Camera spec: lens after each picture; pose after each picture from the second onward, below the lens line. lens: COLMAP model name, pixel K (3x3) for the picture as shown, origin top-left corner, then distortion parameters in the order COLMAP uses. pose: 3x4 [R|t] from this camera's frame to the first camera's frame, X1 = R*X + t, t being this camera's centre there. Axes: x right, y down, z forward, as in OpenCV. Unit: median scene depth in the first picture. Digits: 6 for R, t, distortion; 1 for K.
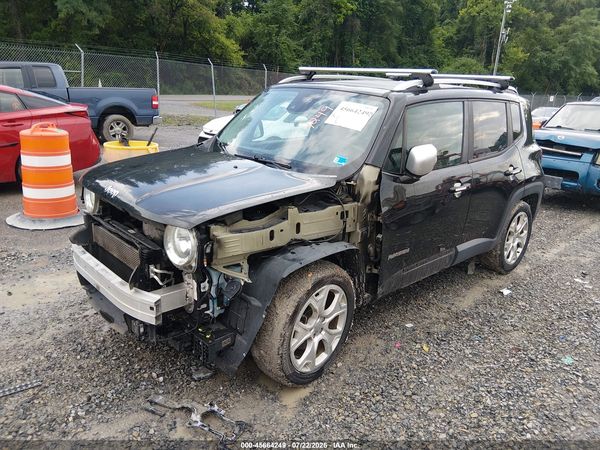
lens RADIAL K [[469.8, 0, 305.4], [0, 469.8, 225.0], [0, 0, 1]] dist [0.054827, -0.087461]
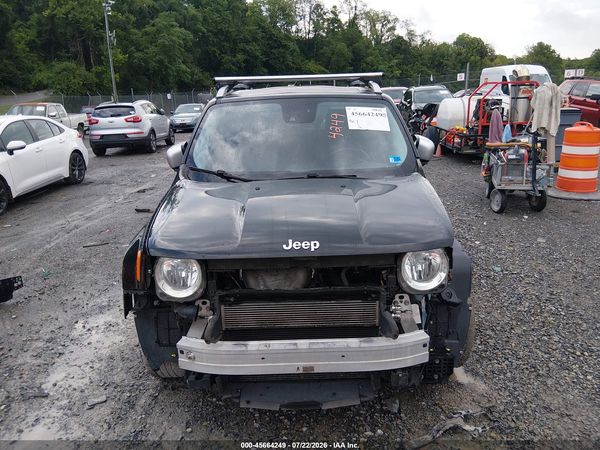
lens RADIAL K [[469.8, 0, 305.4], [0, 469.8, 225.0], [0, 0, 1]] dist [0.054827, -0.087461]
pose [[0.675738, -0.280450, 0.681708, -0.072961], [0.282354, 0.952742, 0.112070, -0.014910], [-0.680921, 0.116753, 0.722990, 0.033167]]
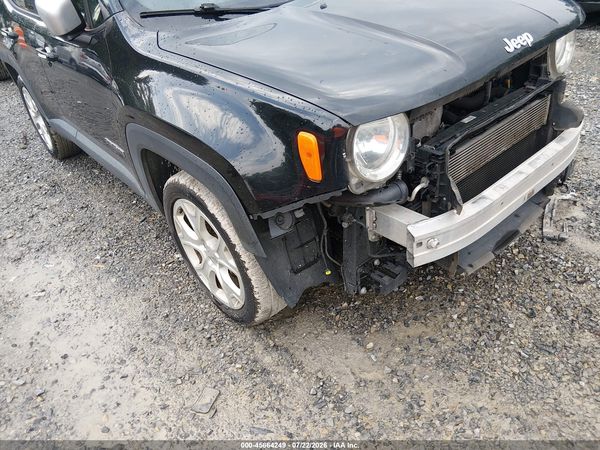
lens RADIAL K [[442.6, 0, 304.3], [0, 442.6, 227.4], [0, 0, 1]] dist [0.101687, -0.163271]
pose [[0.043708, -0.630974, 0.774572, -0.078126], [0.412998, 0.717374, 0.561076, -0.026021], [-0.909683, 0.295373, 0.291946, 0.091430]]
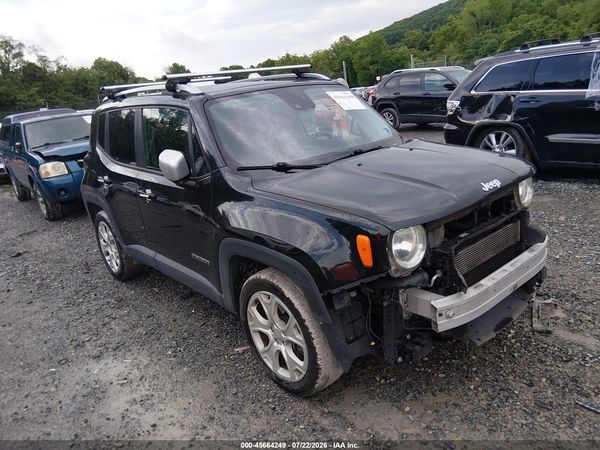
lens RADIAL K [[469.8, 0, 305.4], [0, 469.8, 225.0], [0, 0, 1]] dist [0.054827, -0.087461]
pose [[0.023595, -0.346252, 0.937845, -0.102460], [0.405638, 0.860729, 0.307576, -0.034109], [-0.913729, 0.373169, 0.160762, 0.096356]]
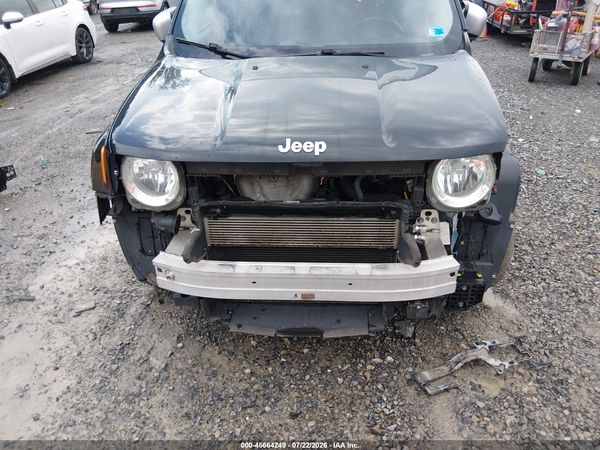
lens RADIAL K [[442.6, 0, 304.3], [0, 442.6, 227.4], [0, 0, 1]] dist [0.101687, -0.163271]
pose [[0.725516, -0.414345, 0.549495, -0.059310], [0.267730, 0.905480, 0.329283, -0.012863], [-0.633994, -0.091784, 0.767872, 0.043682]]
